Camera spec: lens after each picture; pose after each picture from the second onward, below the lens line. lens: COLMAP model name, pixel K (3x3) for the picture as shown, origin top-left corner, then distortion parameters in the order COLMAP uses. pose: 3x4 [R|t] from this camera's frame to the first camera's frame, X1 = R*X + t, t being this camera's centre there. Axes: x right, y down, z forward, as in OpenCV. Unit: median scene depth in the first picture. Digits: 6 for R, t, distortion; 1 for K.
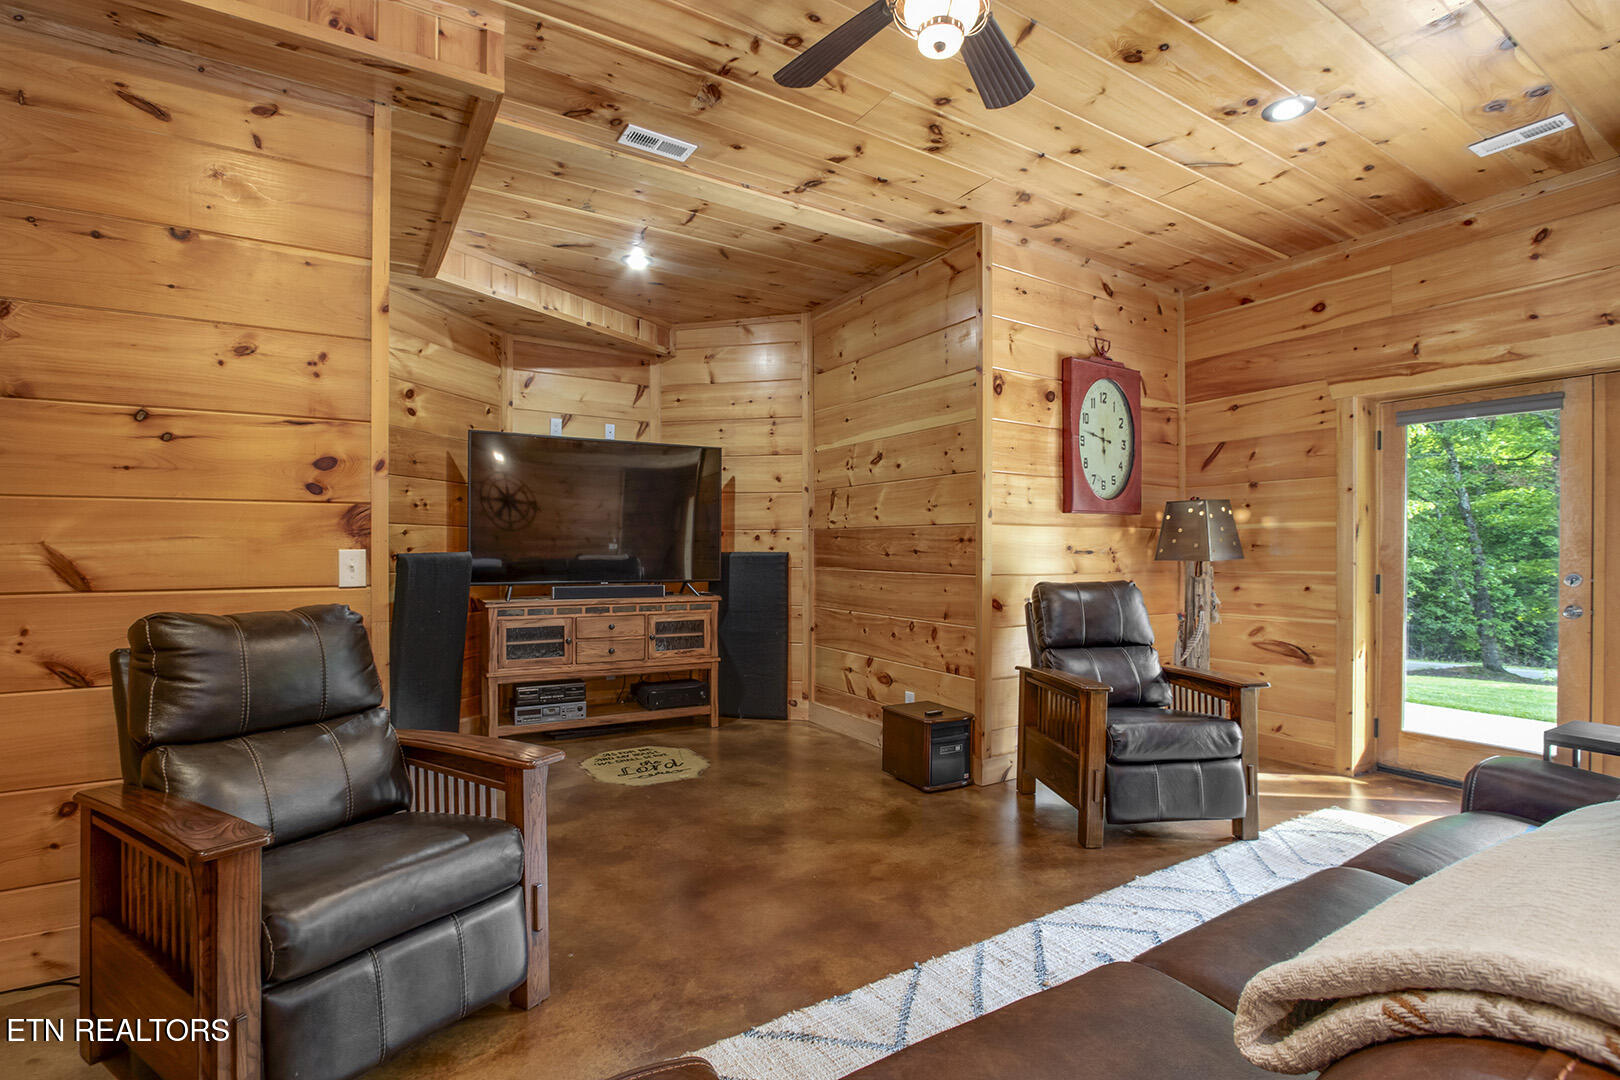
lens RADIAL K [[757.4, 0, 811.3], [0, 757.4, 548.3], [0, 0, 1]] dist [-0.021644, 0.001434]
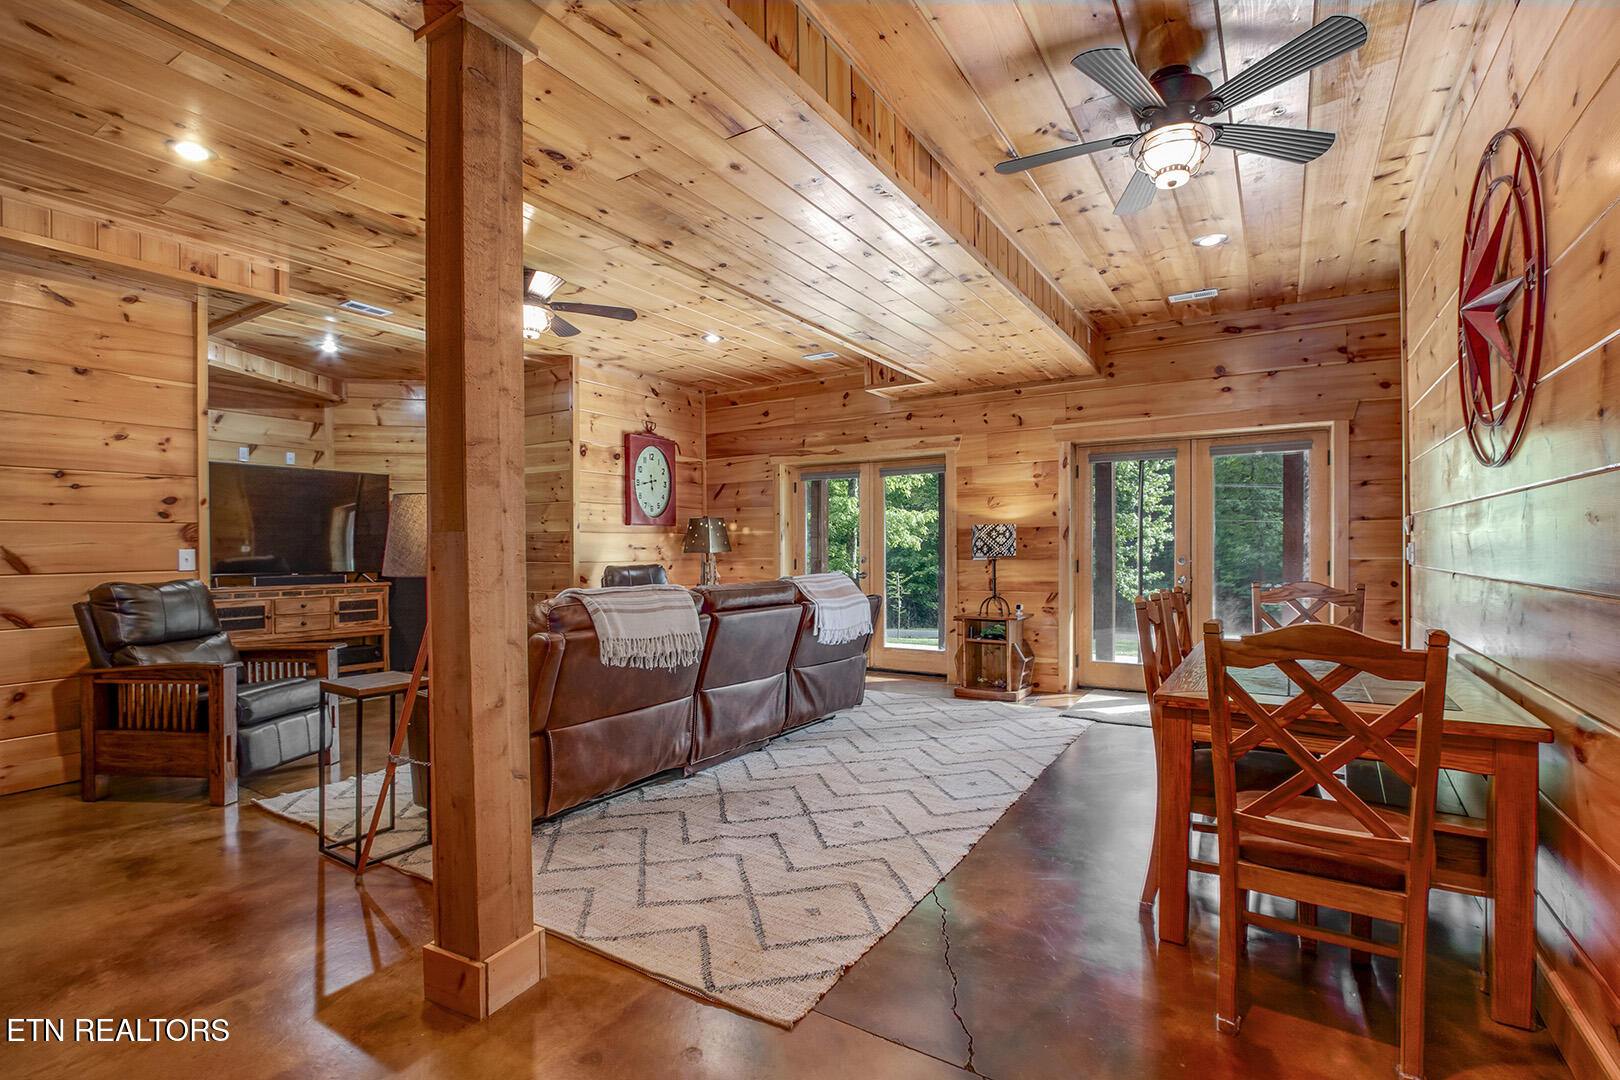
lens RADIAL K [[757.4, 0, 813.9], [0, 757.4, 548.4], [0, 0, 1]] dist [-0.021644, 0.001434]
pose [[0.898385, -0.008403, 0.439129, -0.033022], [0.007692, 0.999965, 0.003399, 0.002532], [-0.439142, 0.000324, 0.898418, -0.704907]]
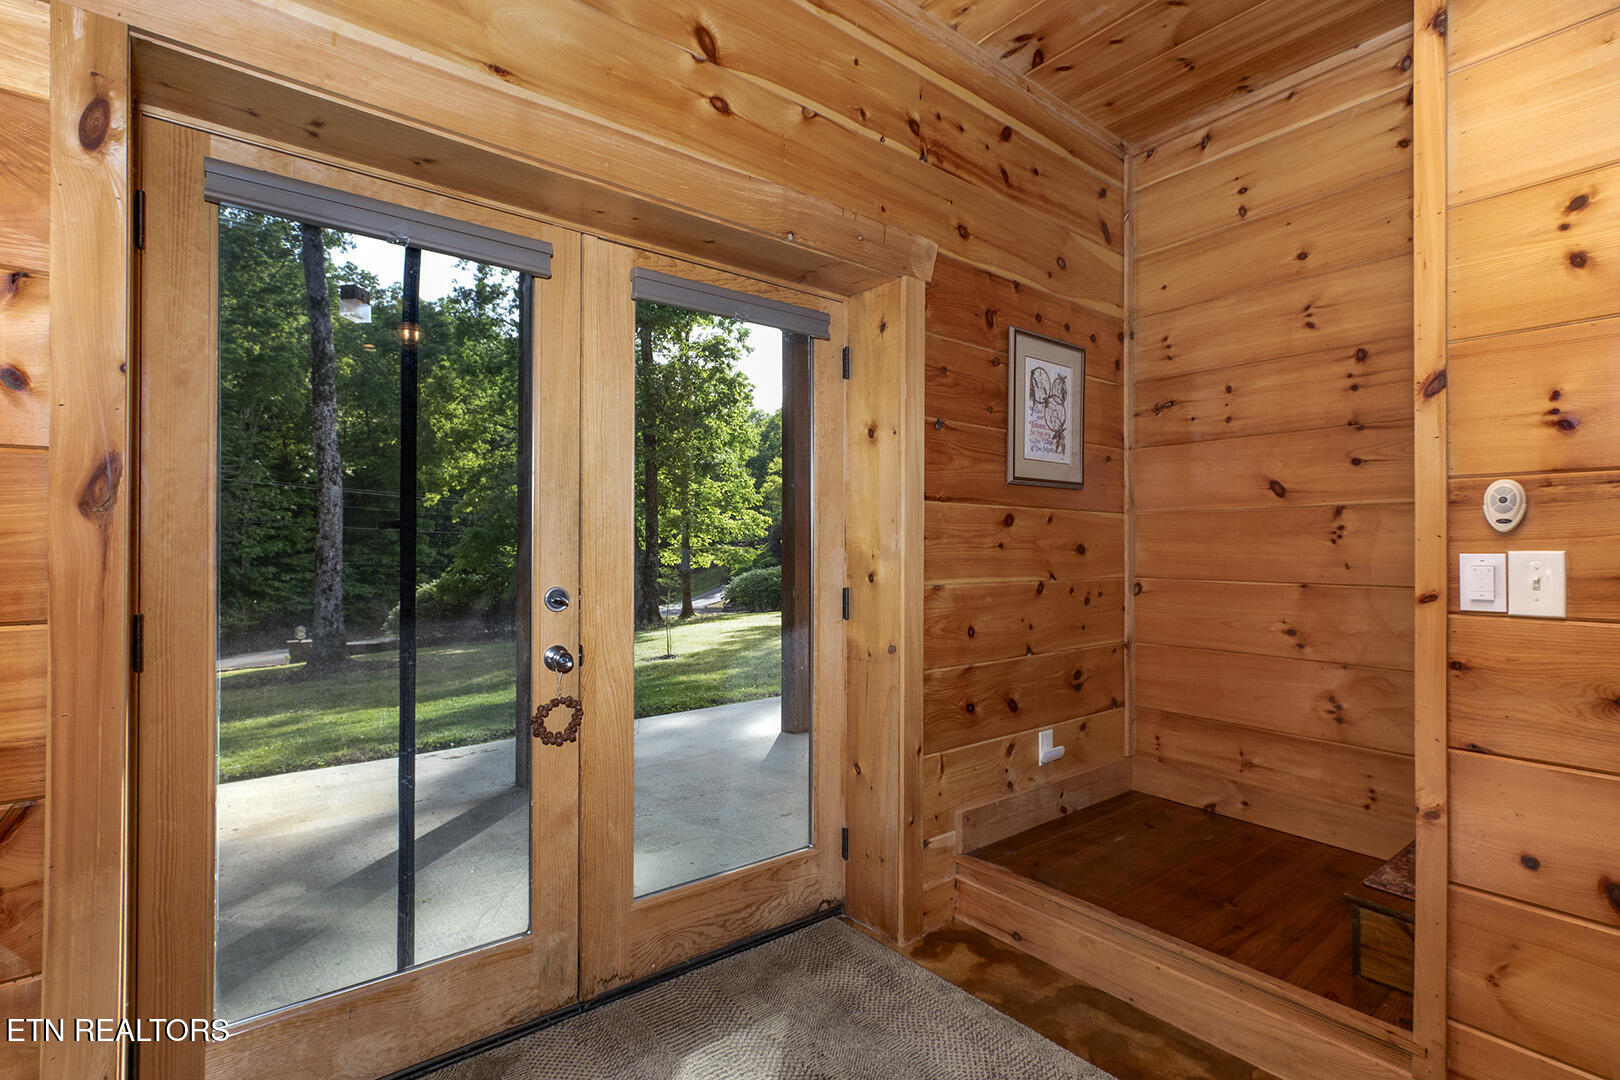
lens RADIAL K [[757.4, 0, 792.7], [0, 757.4, 553.7], [0, 0, 1]] dist [-0.021644, 0.001434]
pose [[-0.080229, -0.010311, 0.996723, 0.735702], [-0.004153, 0.999941, 0.010010, 0.001693], [-0.996768, -0.003336, -0.080267, 0.153823]]
